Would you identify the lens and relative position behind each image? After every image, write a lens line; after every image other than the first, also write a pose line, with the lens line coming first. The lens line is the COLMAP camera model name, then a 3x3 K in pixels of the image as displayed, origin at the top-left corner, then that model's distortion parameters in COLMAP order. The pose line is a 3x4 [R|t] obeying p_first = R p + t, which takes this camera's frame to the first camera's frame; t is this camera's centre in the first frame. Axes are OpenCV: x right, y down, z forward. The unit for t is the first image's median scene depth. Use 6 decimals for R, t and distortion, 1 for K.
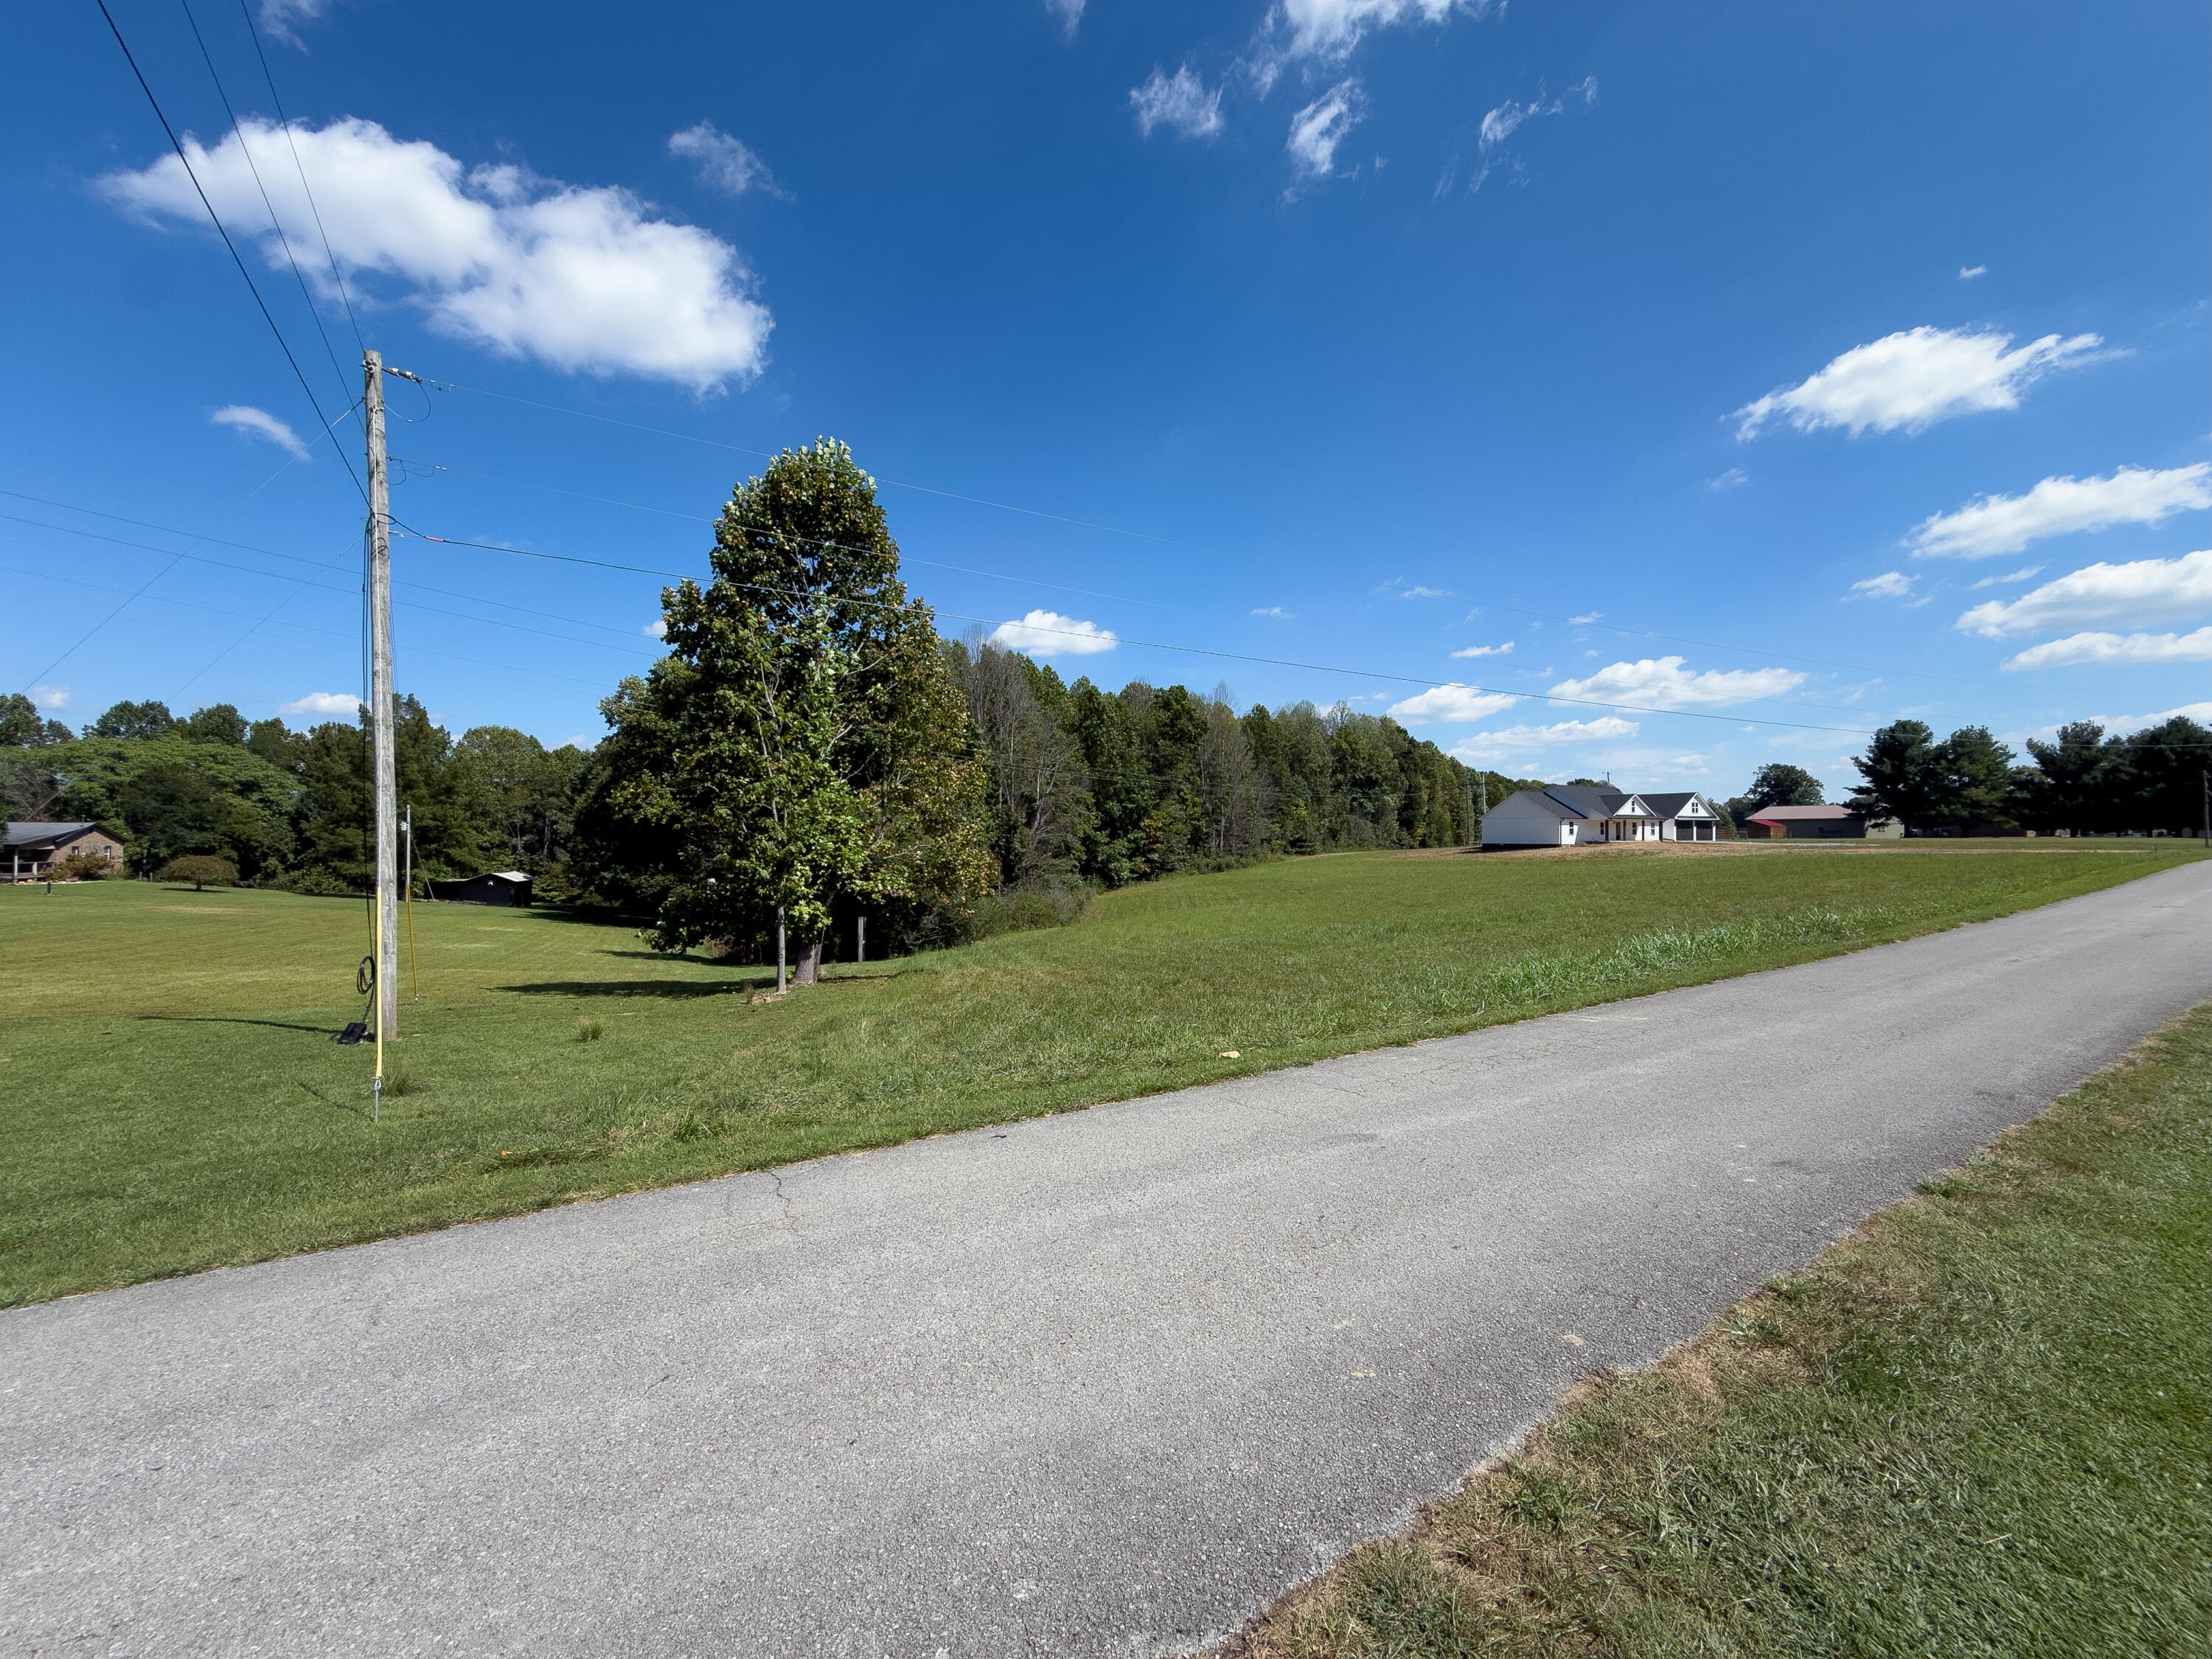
lens RADIAL K [[880.8, 0, 1100.4], [0, 880.8, 821.5], [0, 0, 1]] dist [0.000084, 0.000303]
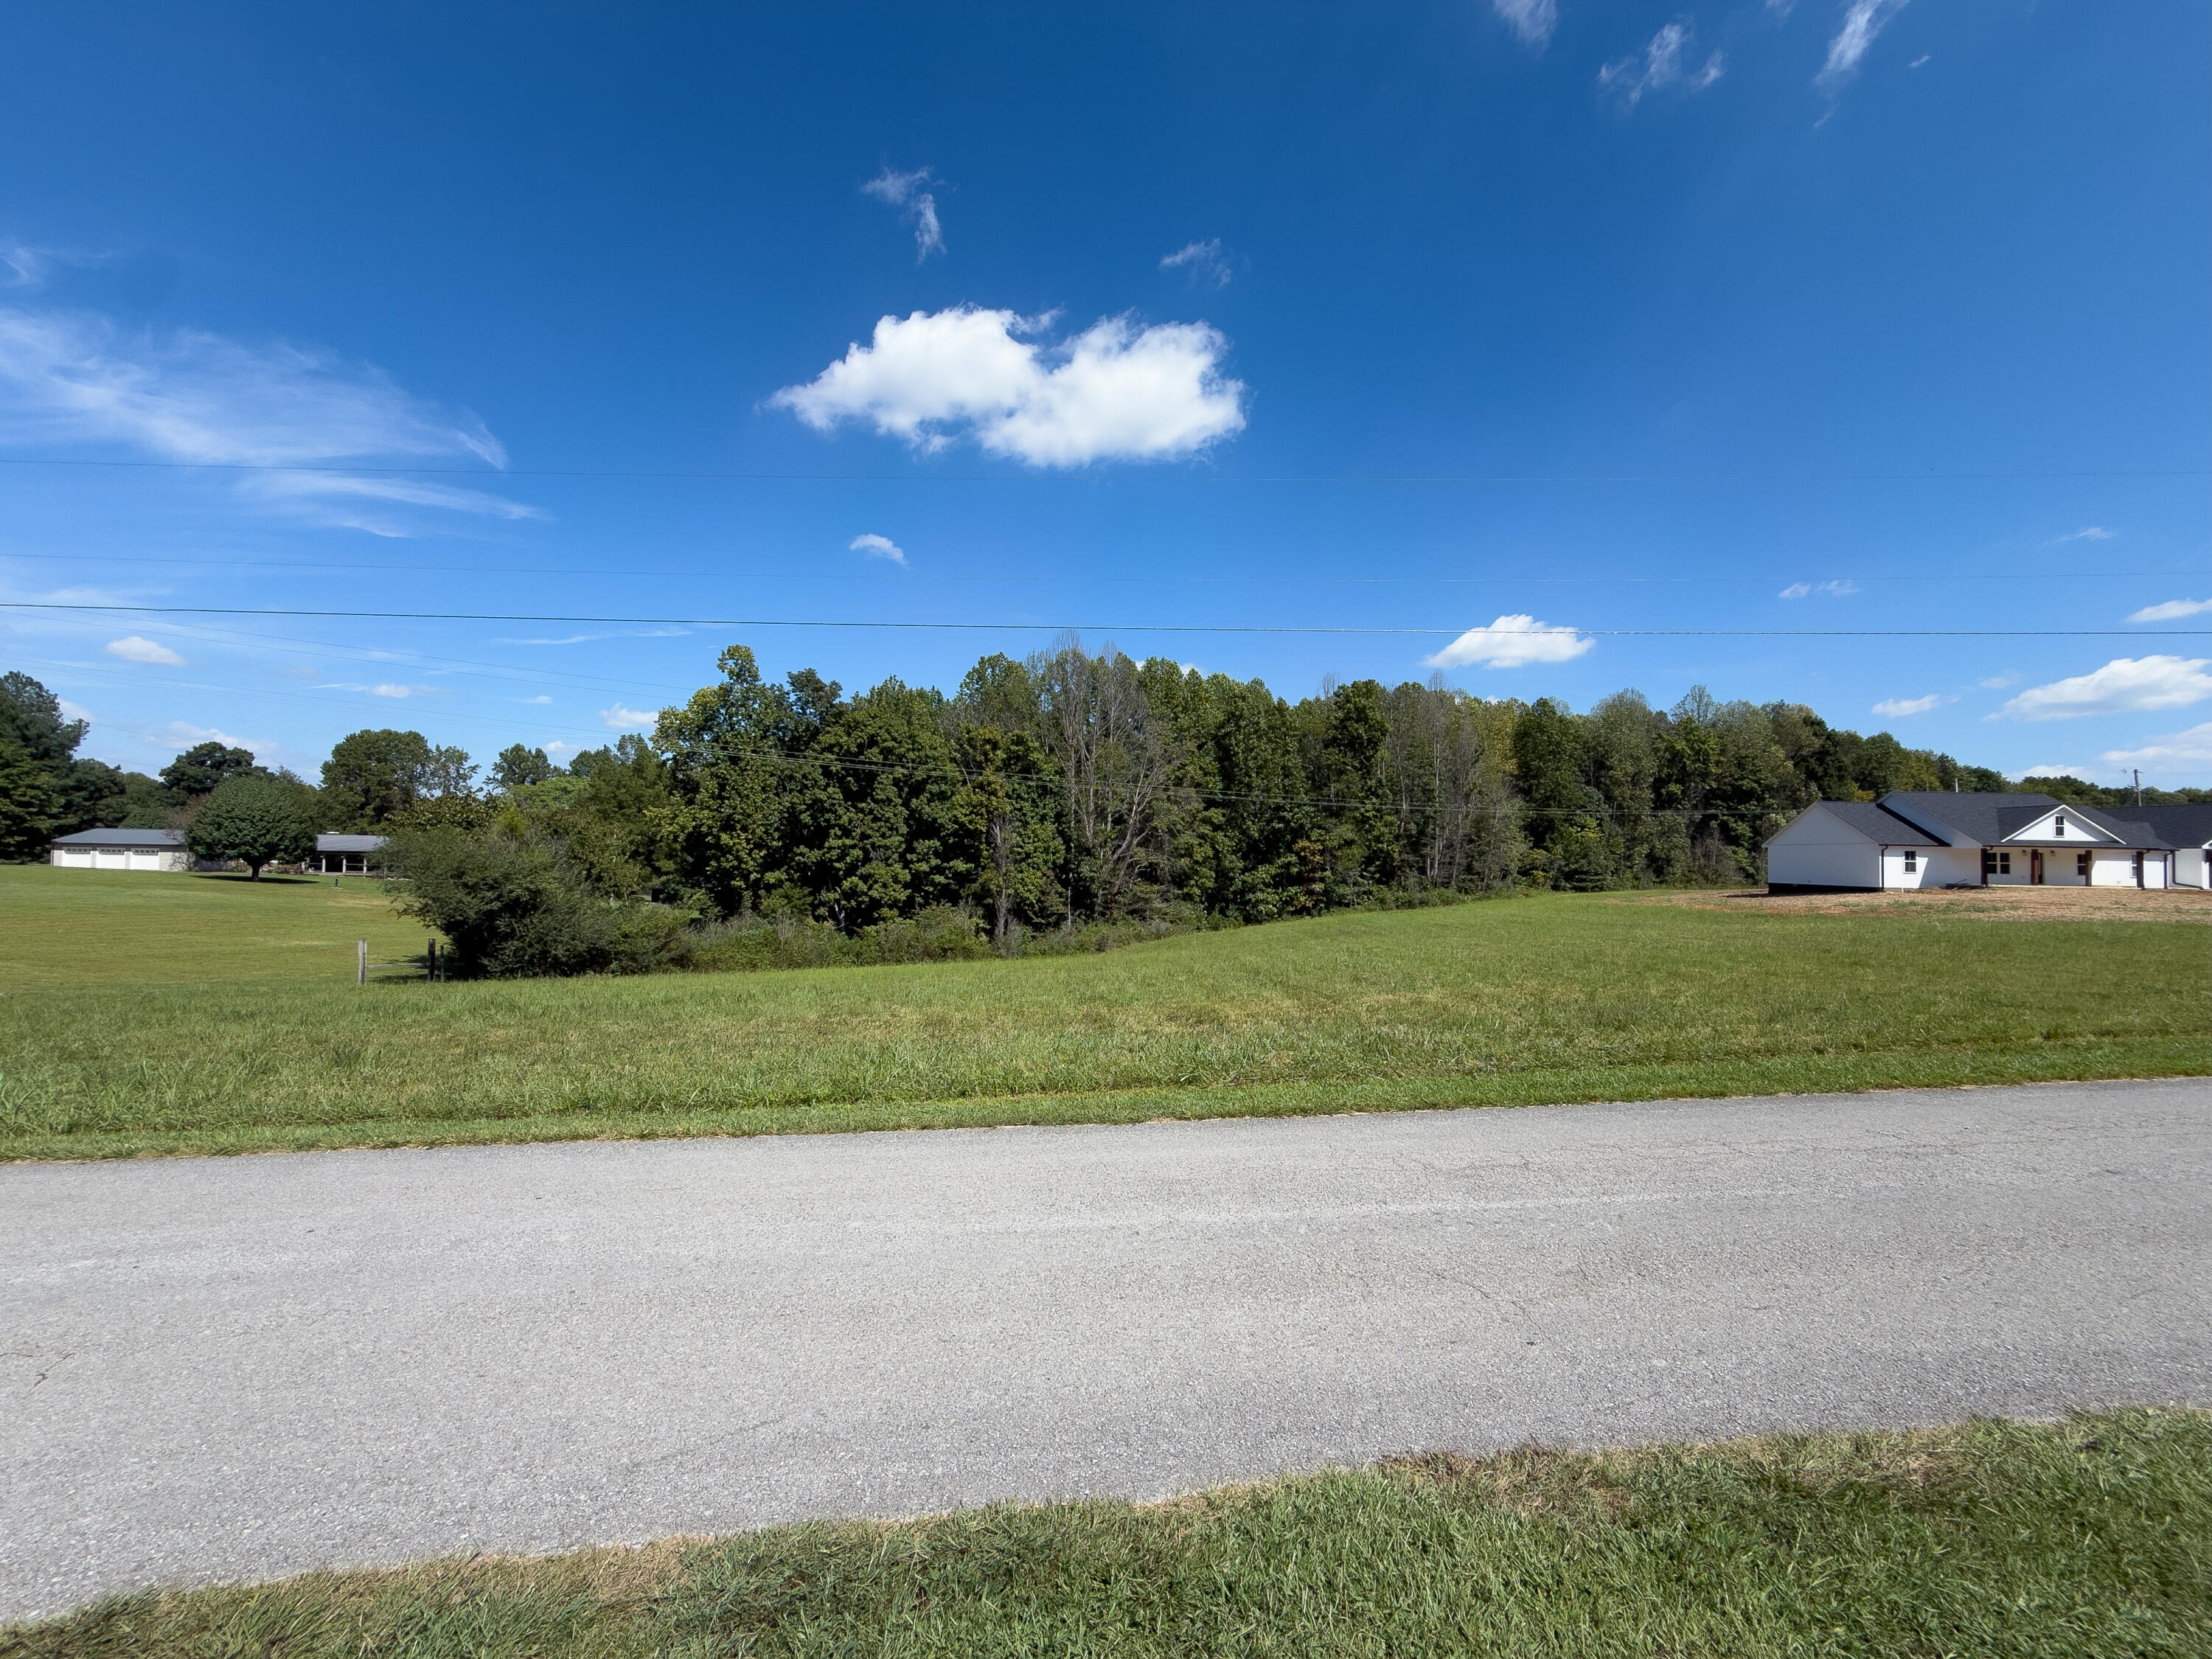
lens RADIAL K [[891.1, 0, 1096.8], [0, 891.1, 833.8], [0, 0, 1]] dist [0.006765, -0.000197]
pose [[0.883009, 0.003940, -0.469339, 0.289727], [-0.009354, 0.999914, -0.009205, -0.000618], [0.469262, 0.012518, 0.882970, 0.167064]]
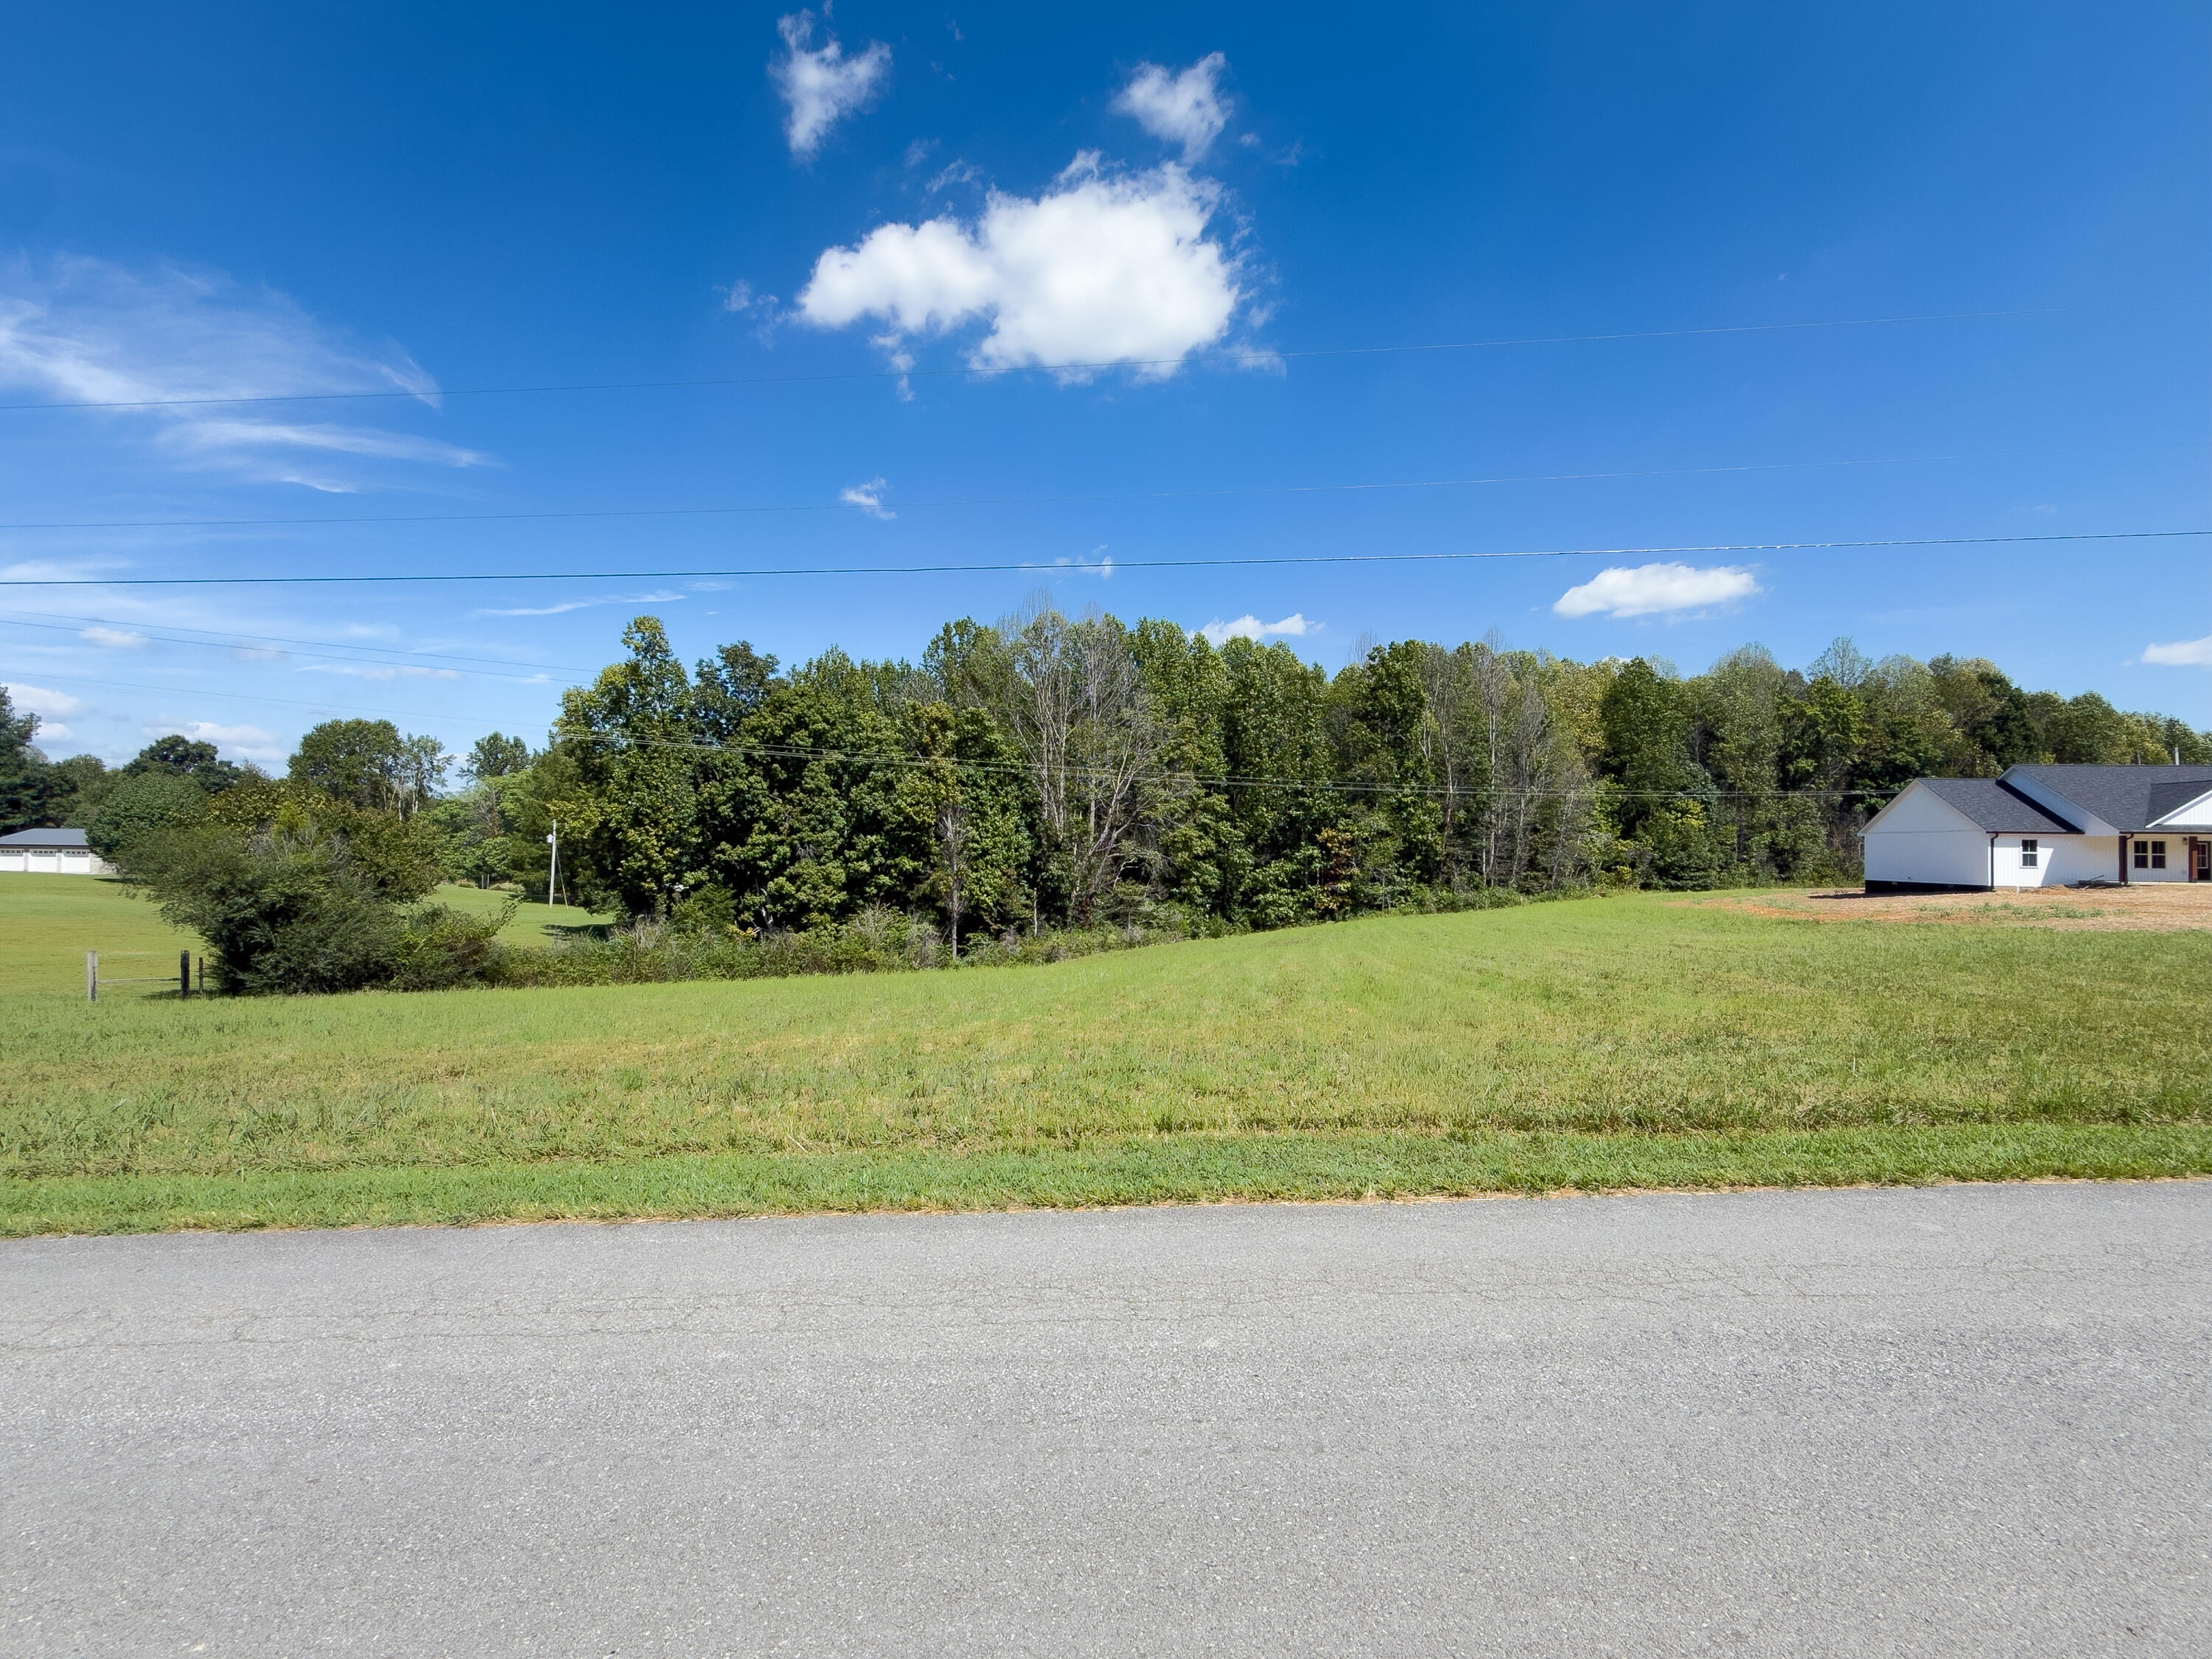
lens RADIAL K [[1015.3, 0, 1106.2], [0, 1015.3, 840.6], [0, 0, 1]] dist [0.009192, -0.000371]
pose [[0.842923, 0.004977, -0.538012, 0.360754], [-0.001726, 0.999977, 0.006546, -0.001796], [0.538032, -0.004589, 0.842912, 0.225283]]
